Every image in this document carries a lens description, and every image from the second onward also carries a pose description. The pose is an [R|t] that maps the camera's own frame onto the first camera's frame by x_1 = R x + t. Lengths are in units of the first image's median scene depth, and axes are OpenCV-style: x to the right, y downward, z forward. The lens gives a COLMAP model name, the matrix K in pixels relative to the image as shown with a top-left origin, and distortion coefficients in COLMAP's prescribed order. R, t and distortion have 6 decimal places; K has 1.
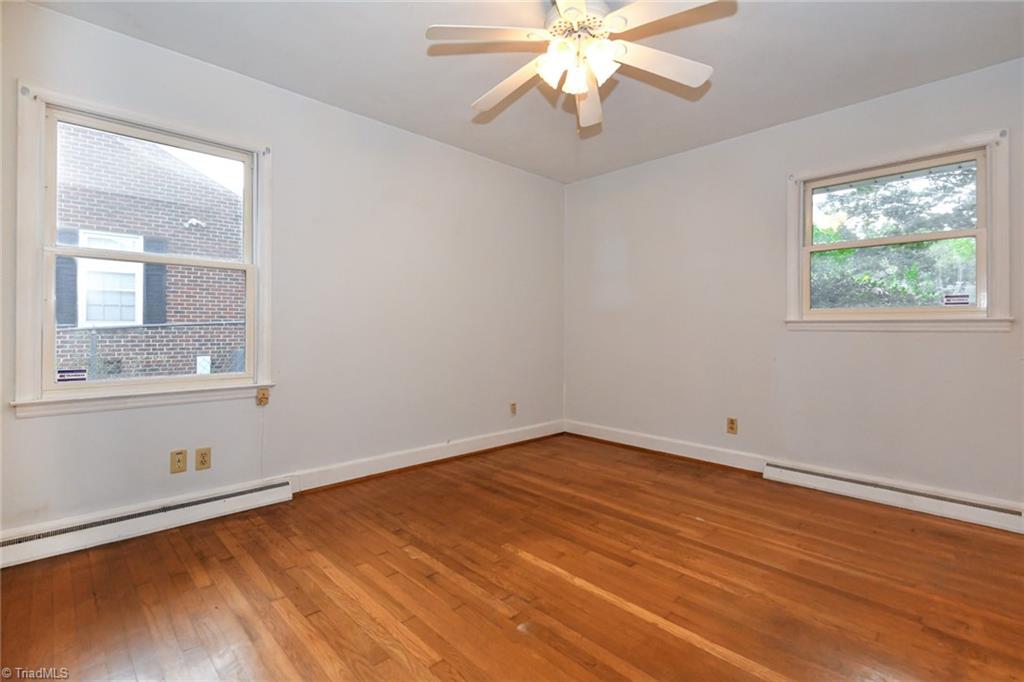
lens RADIAL K [[464.2, 0, 501.6], [0, 464.2, 330.5], [0, 0, 1]] dist [0.015161, -0.001145]
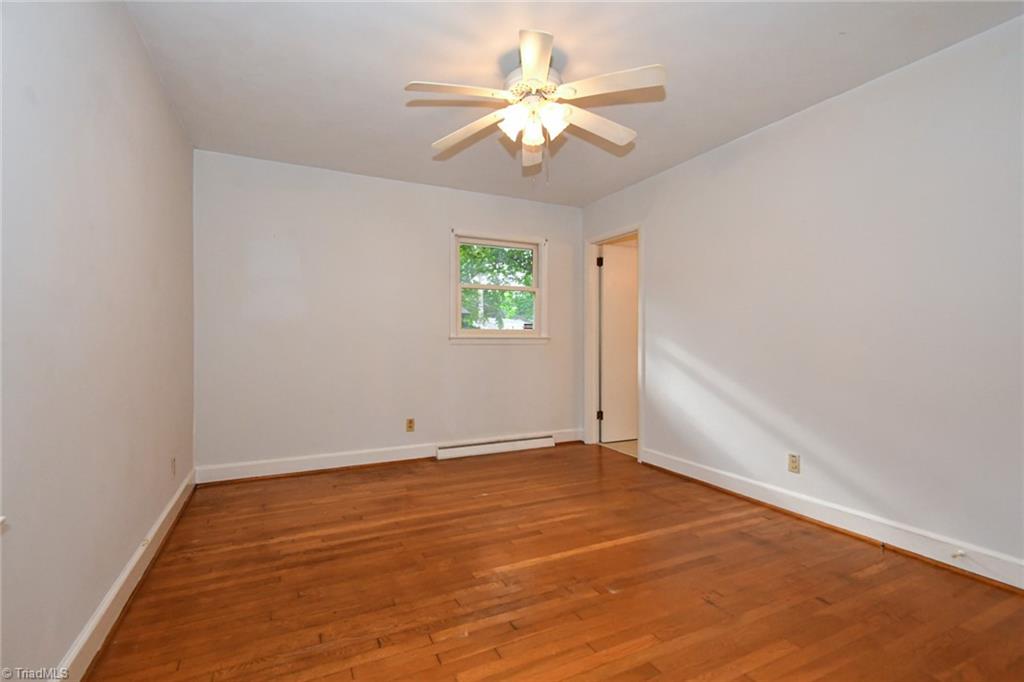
lens RADIAL K [[464.2, 0, 501.6], [0, 464.2, 343.4], [0, 0, 1]] dist [0.015161, -0.001145]
pose [[0.316715, -0.016676, 0.948374, -0.750973], [0.004150, 0.999860, 0.016195, -0.030534], [-0.948512, -0.001193, 0.316740, 0.544621]]
